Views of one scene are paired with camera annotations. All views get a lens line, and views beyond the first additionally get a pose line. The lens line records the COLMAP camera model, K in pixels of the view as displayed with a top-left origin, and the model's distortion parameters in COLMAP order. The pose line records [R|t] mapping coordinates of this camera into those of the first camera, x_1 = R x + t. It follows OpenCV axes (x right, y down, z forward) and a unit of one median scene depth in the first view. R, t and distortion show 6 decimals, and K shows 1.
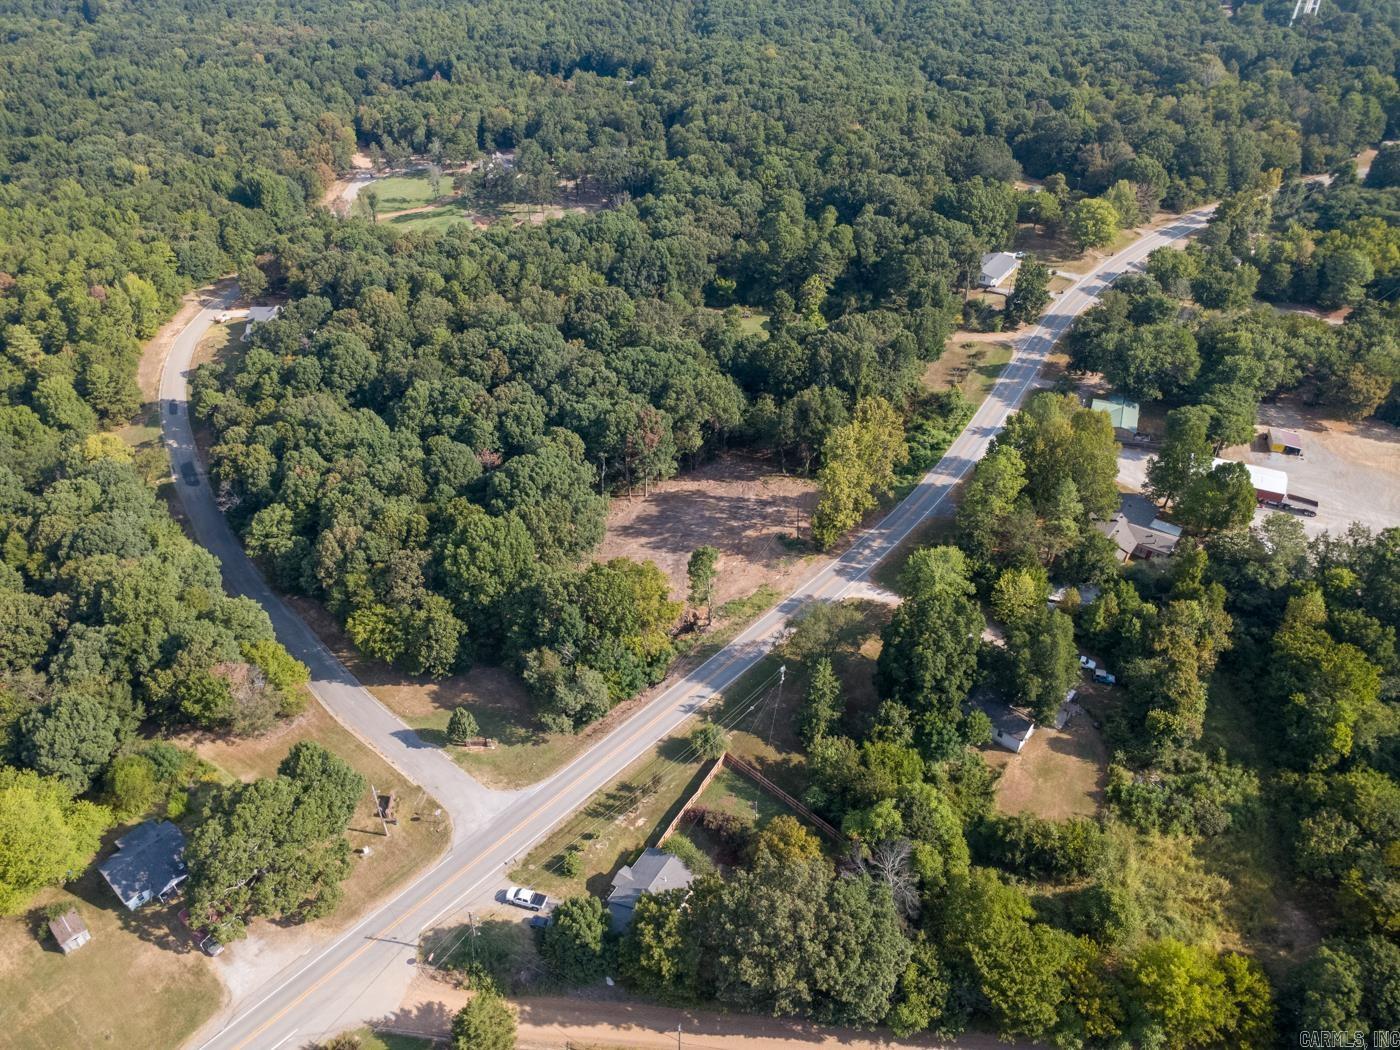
lens RADIAL K [[983.6, 0, 703.2], [0, 983.6, 529.4], [0, 0, 1]] dist [0.004471, 0.002509]
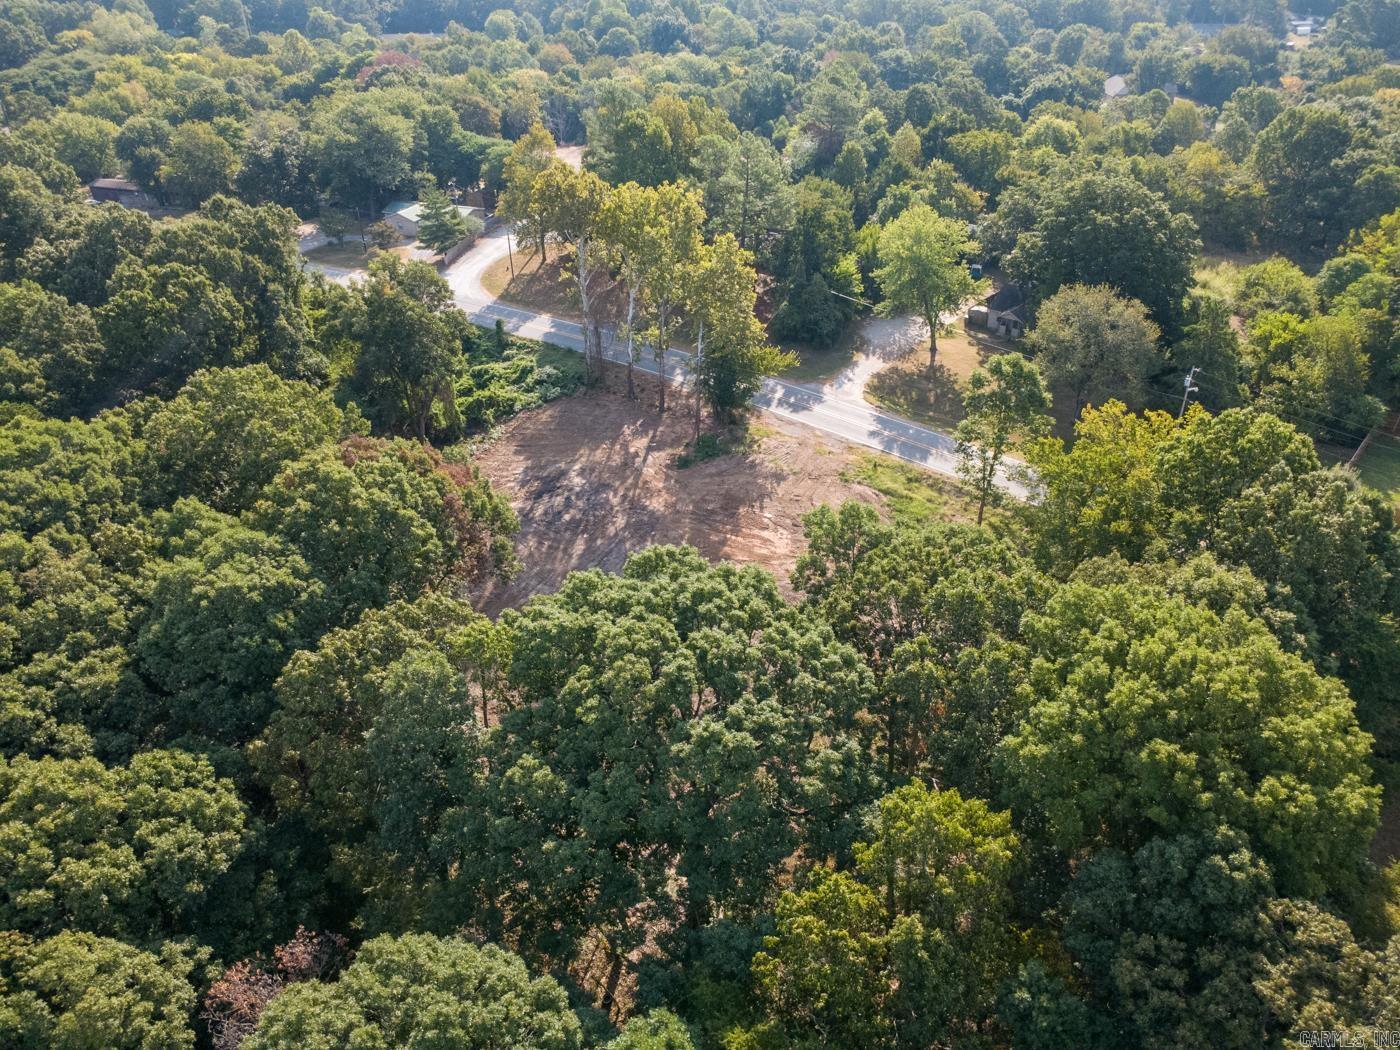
lens RADIAL K [[983.6, 0, 697.0], [0, 983.6, 531.0], [0, 0, 1]] dist [0.004471, 0.002509]
pose [[-0.010470, -0.536437, 0.843875, -0.337351], [0.606802, 0.667364, 0.431761, -0.168328], [-0.794784, 0.516585, 0.318524, 0.797318]]
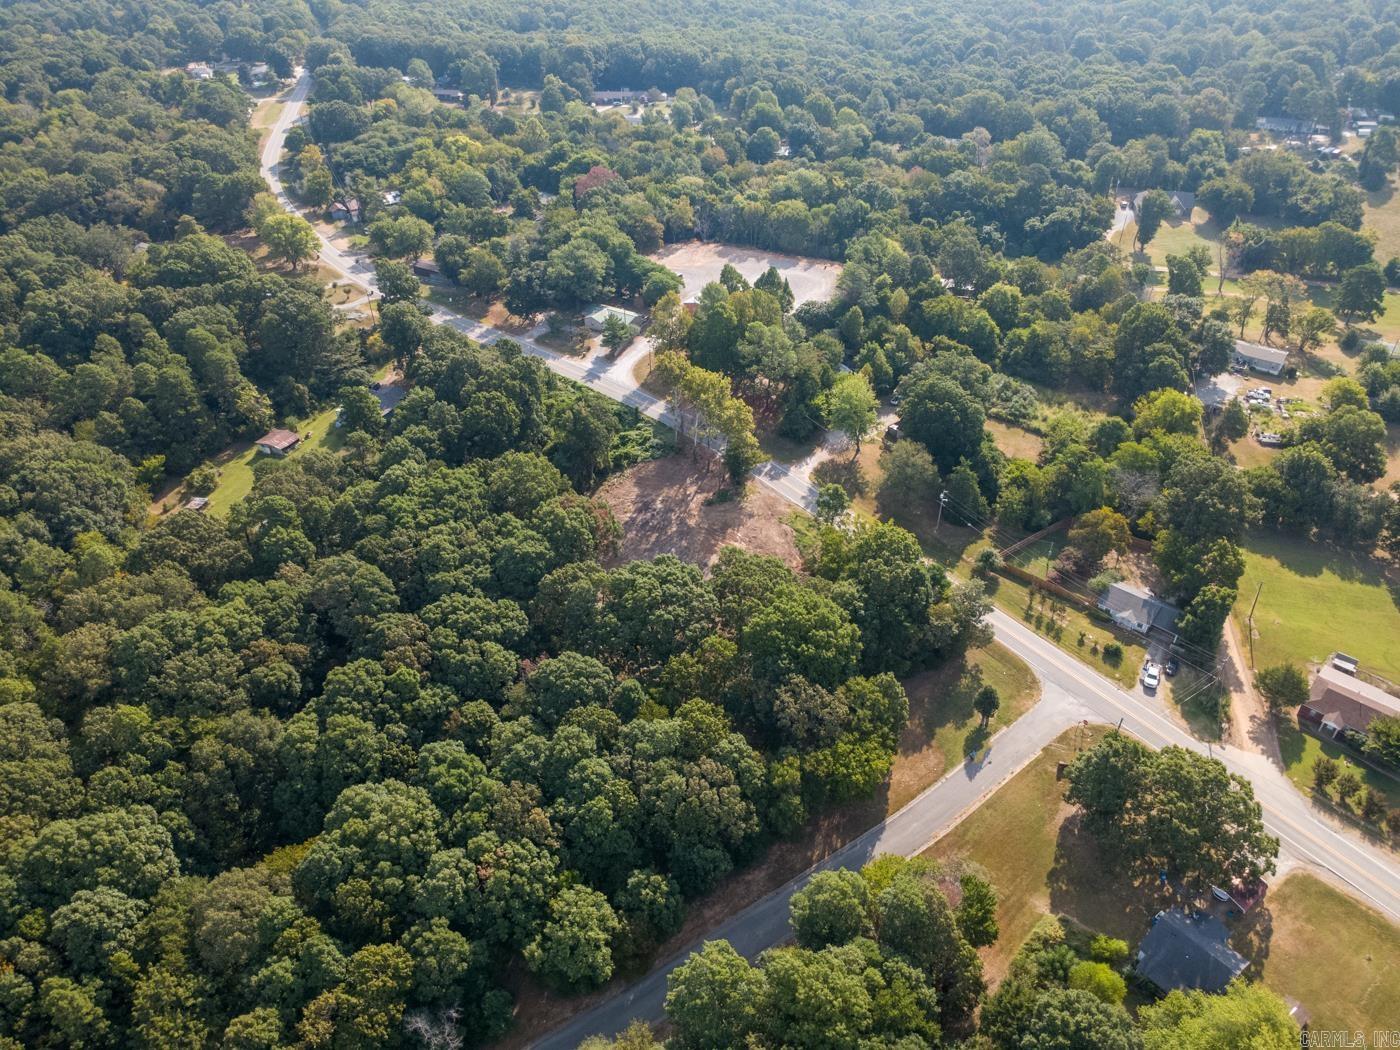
lens RADIAL K [[983.6, 0, 702.4], [0, 983.6, 522.0], [0, 0, 1]] dist [0.004471, 0.002509]
pose [[0.176403, -0.574169, 0.799507, -0.726430], [0.587002, 0.713370, 0.382794, -0.359996], [-0.790133, 0.401787, 0.462879, 0.491721]]
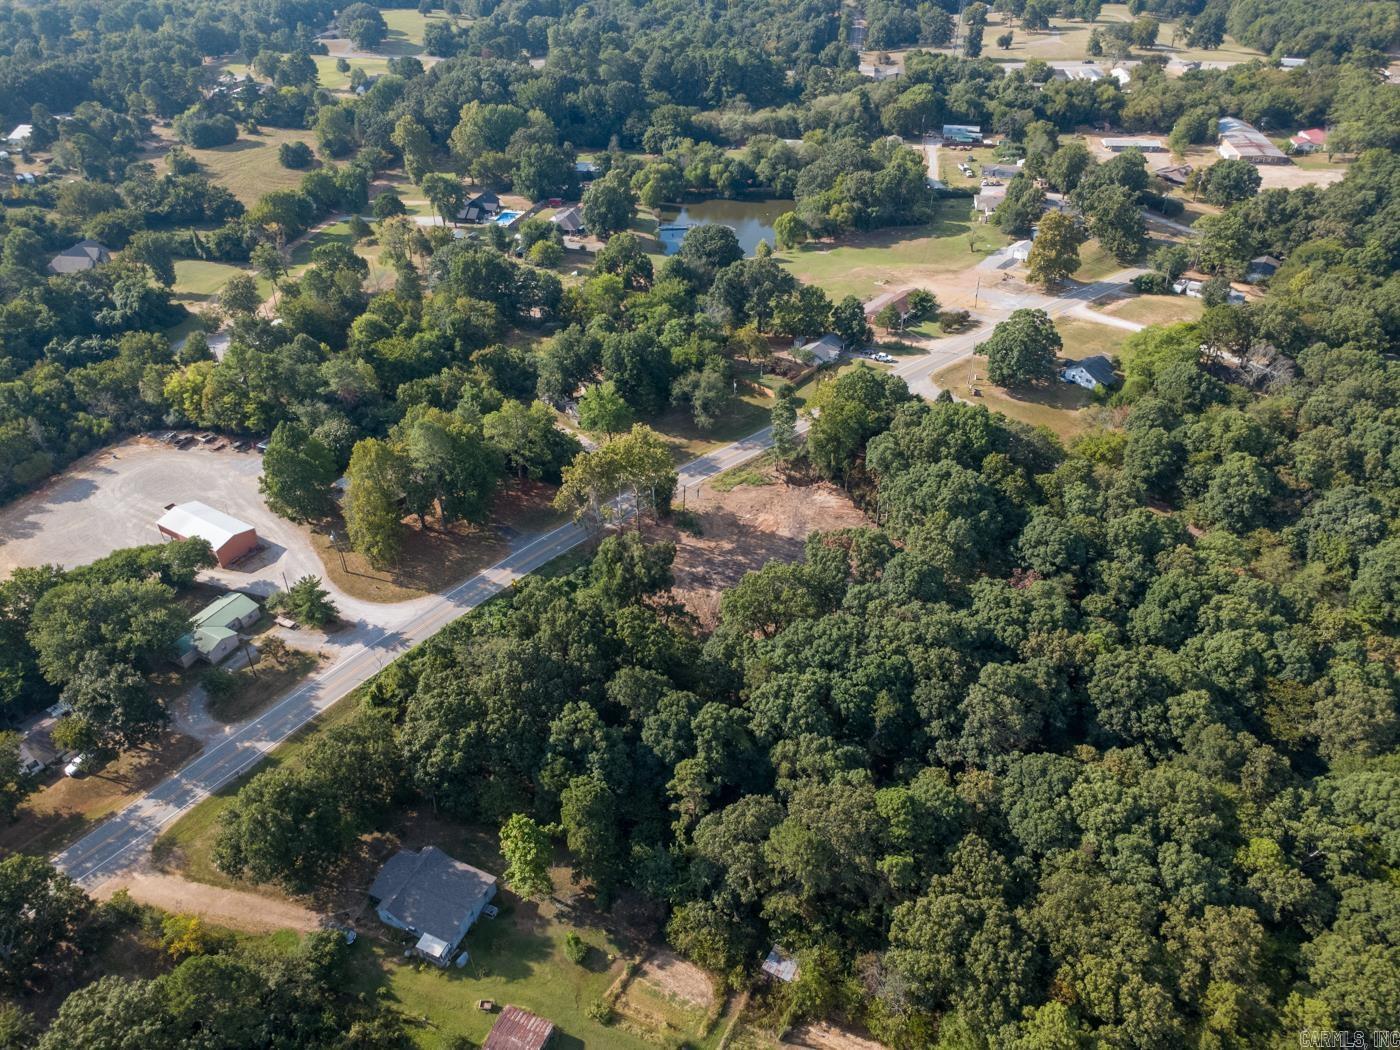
lens RADIAL K [[983.6, 0, 697.7], [0, 983.6, 533.4], [0, 0, 1]] dist [0.004471, 0.002509]
pose [[-0.992941, -0.063875, 0.099945, -0.020903], [0.076614, 0.297882, 0.951523, -0.893970], [-0.090551, 0.952463, -0.290886, 1.209986]]
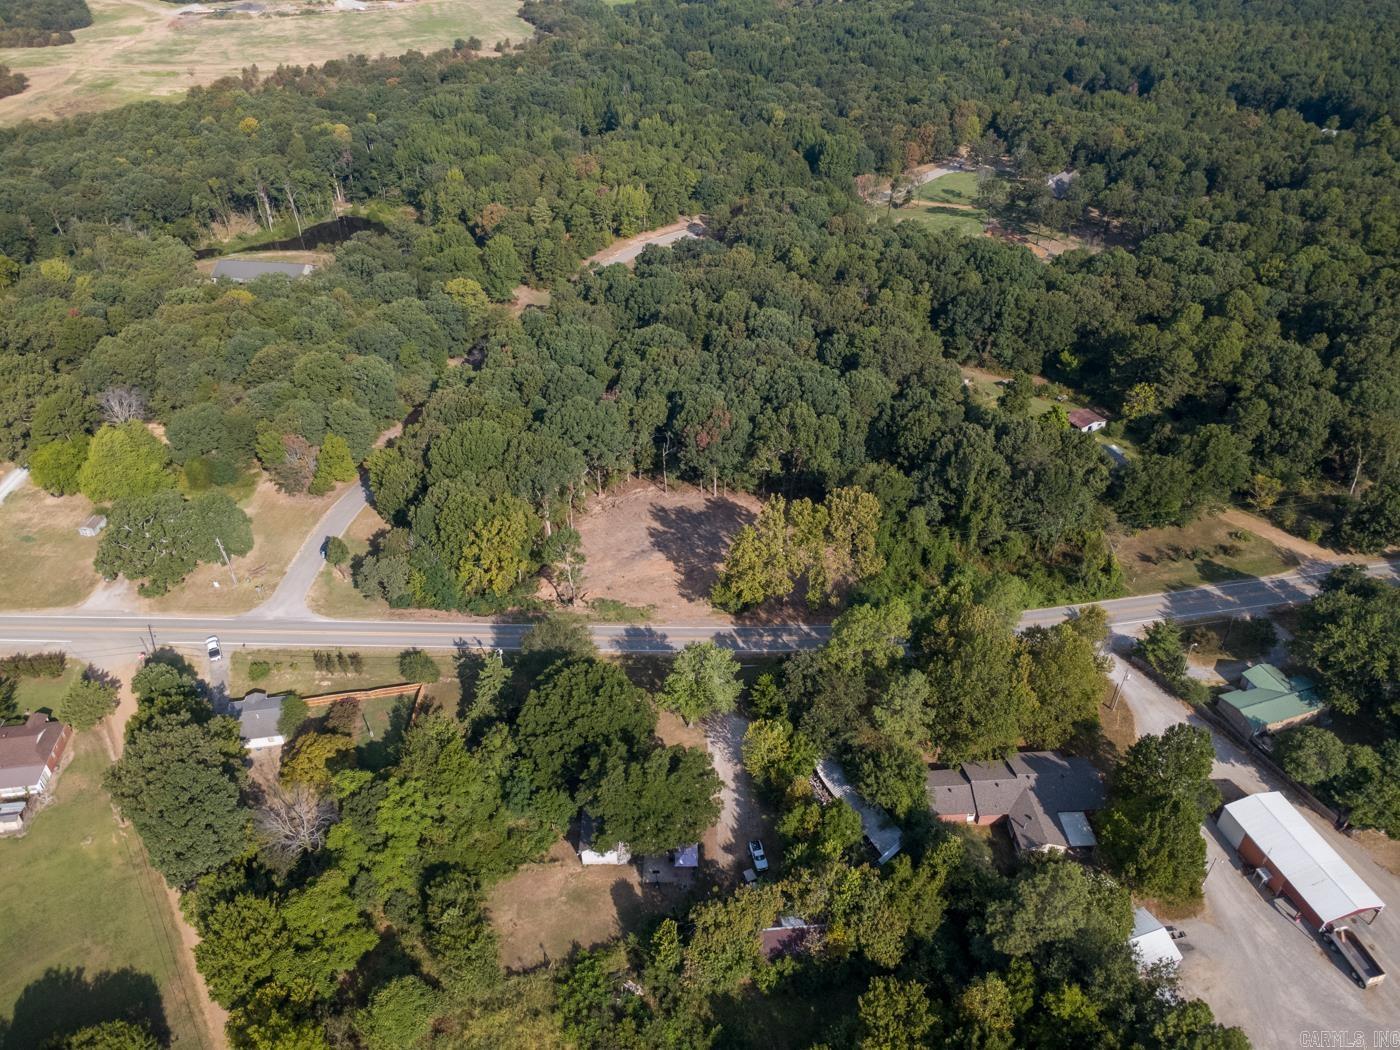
lens RADIAL K [[983.6, 0, 695.1], [0, 983.6, 526.4], [0, 0, 1]] dist [0.004471, 0.002509]
pose [[0.648427, 0.447139, -0.616124, 0.570265], [-0.445304, 0.879206, 0.169414, -0.171149], [0.617451, 0.164510, 0.769214, 0.231629]]
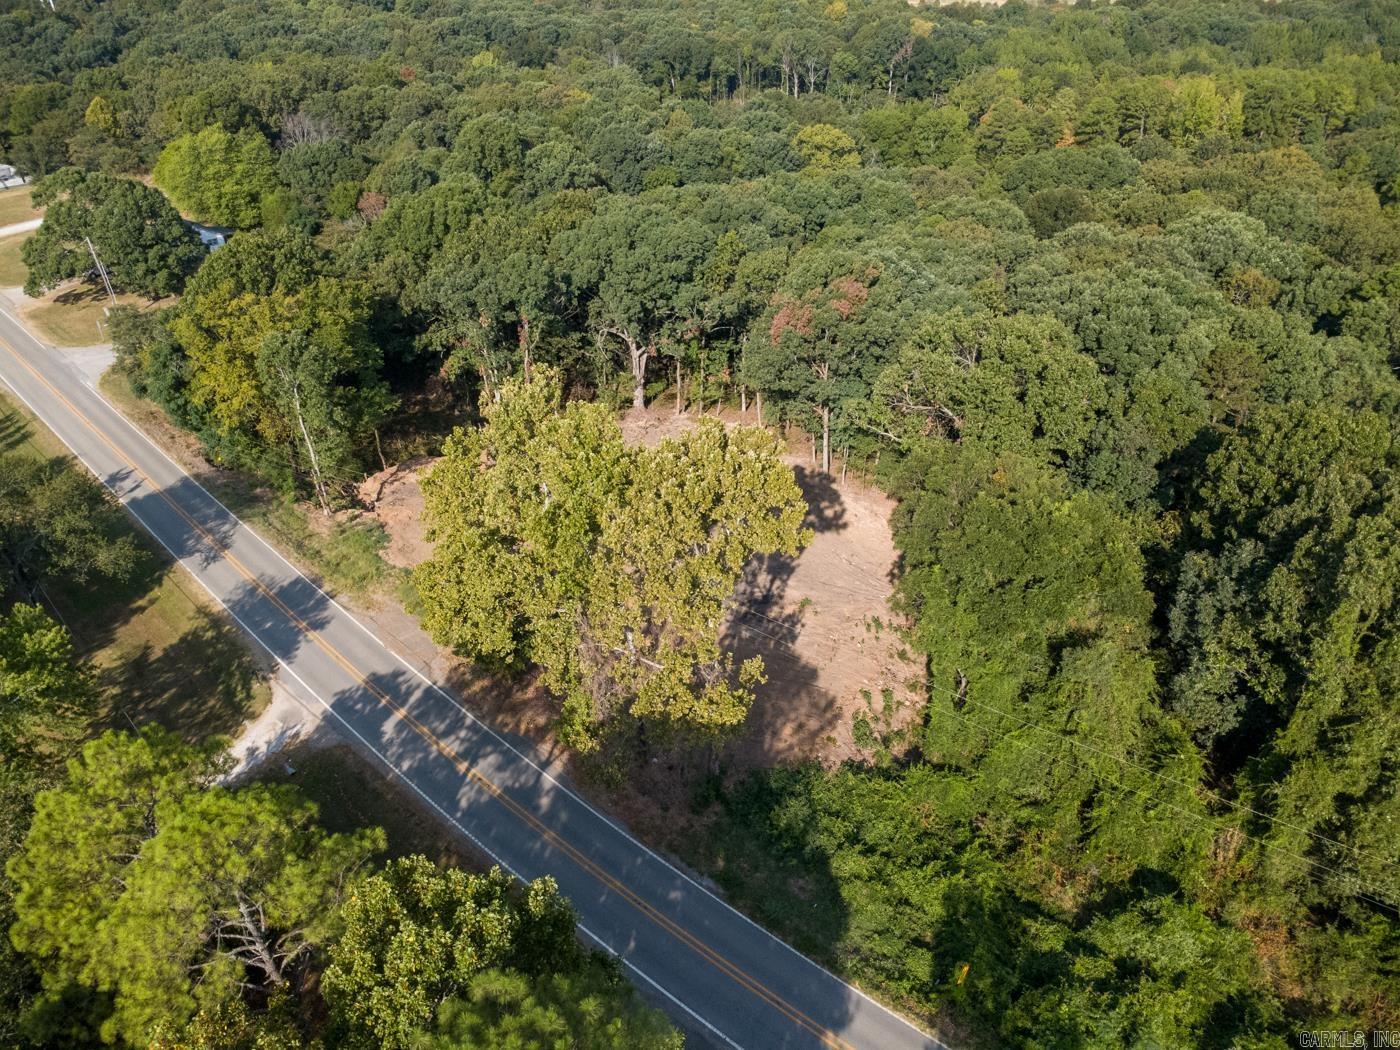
lens RADIAL K [[983.6, 0, 704.8], [0, 983.6, 521.8], [0, 0, 1]] dist [0.004471, 0.002509]
pose [[-0.044168, 0.538590, -0.841409, 0.360080], [-0.578817, 0.672669, 0.460963, -0.207892], [0.814261, 0.507382, 0.282035, 0.850941]]
